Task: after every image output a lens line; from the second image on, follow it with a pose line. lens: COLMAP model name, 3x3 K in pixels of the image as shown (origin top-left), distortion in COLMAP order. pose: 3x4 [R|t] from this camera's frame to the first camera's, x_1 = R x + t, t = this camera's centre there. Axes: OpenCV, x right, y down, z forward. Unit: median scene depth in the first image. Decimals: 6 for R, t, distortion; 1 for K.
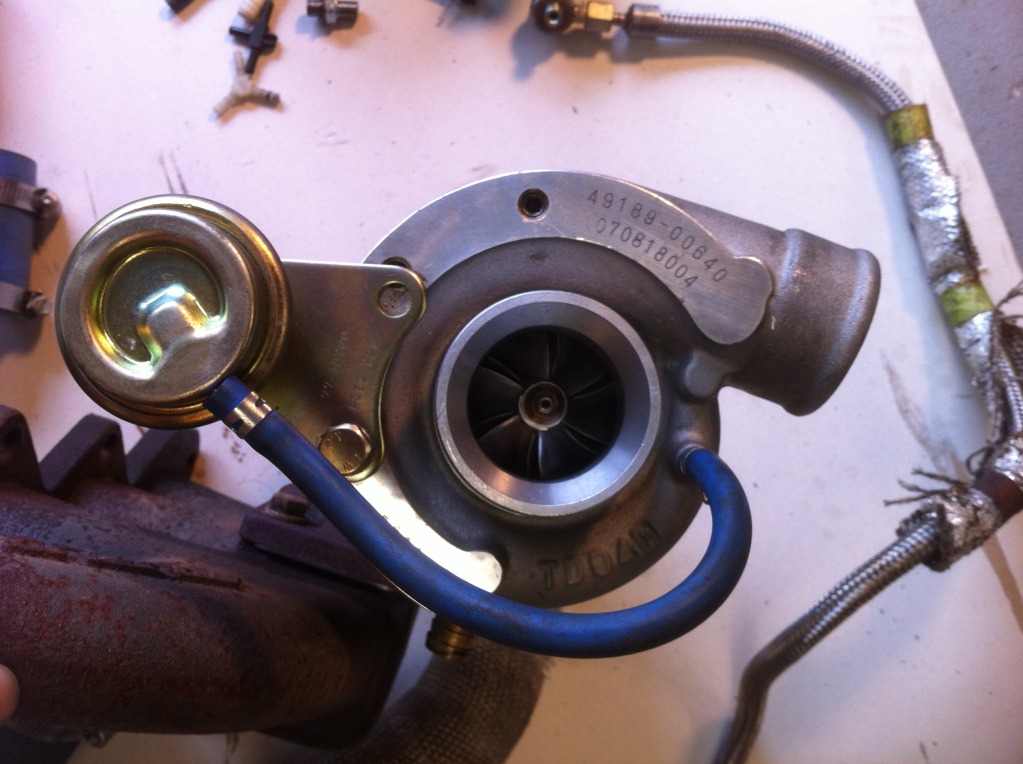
lens RADIAL K [[998.8, 0, 512.3], [0, 998.8, 364.7], [0, 0, 1]] dist [-0.010154, -0.090157]
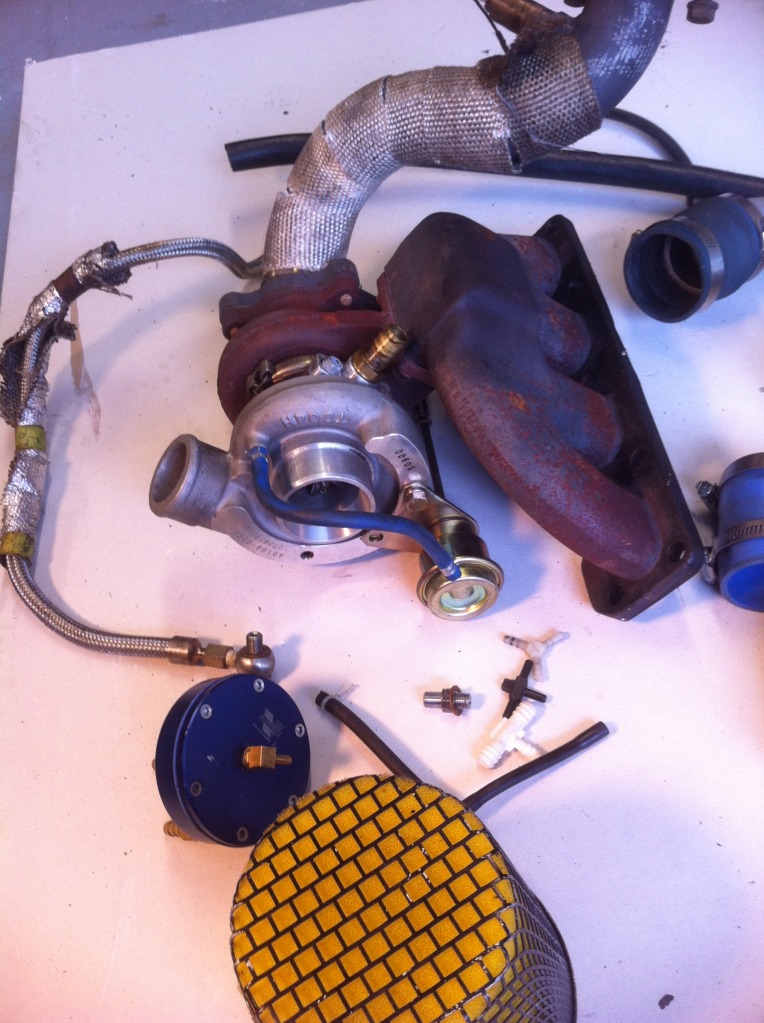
lens RADIAL K [[971.7, 0, 376.9], [0, 971.7, 534.7], [0, 0, 1]] dist [0.066324, -0.206660]
pose [[-0.978896, -0.068875, 0.192403, -0.324428], [0.177510, -0.753064, 0.633550, -0.994456], [0.101256, 0.654333, 0.749397, 0.074412]]
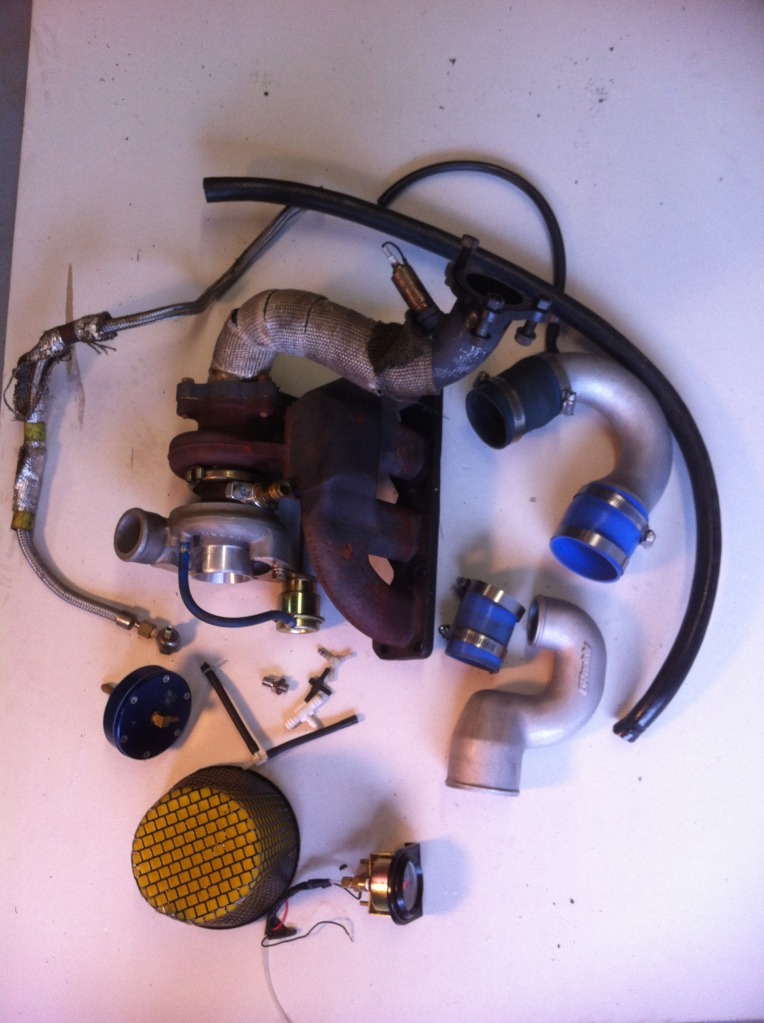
lens RADIAL K [[971.7, 0, 376.9], [0, 971.7, 534.7], [0, 0, 1]] dist [0.066324, -0.206660]
pose [[-0.944262, -0.326598, 0.041259, -0.377281], [0.325253, -0.906267, 0.269983, -0.585236], [-0.050785, 0.268355, 0.961981, -0.957982]]
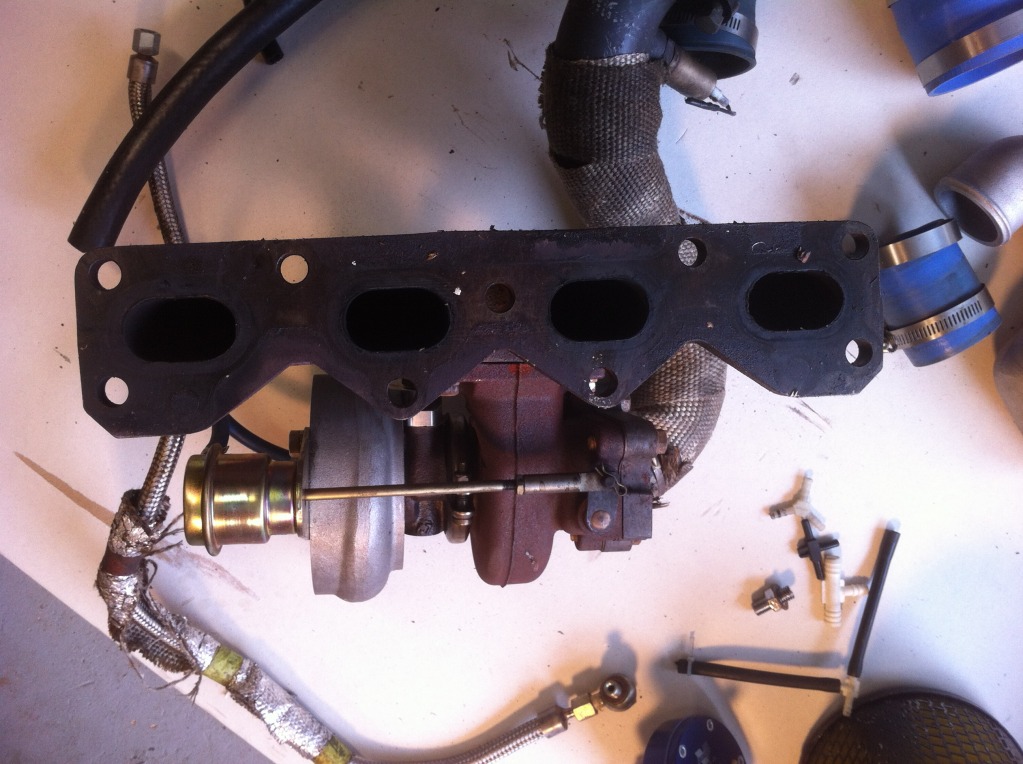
lens RADIAL K [[971.7, 0, 511.5], [0, 971.7, 382.0], [0, 0, 1]] dist [0.066324, -0.206660]
pose [[-0.834897, 0.542288, 0.094184, -0.186376], [-0.541797, -0.839863, 0.032938, 0.003582], [0.096963, -0.023529, 0.995010, -0.239839]]
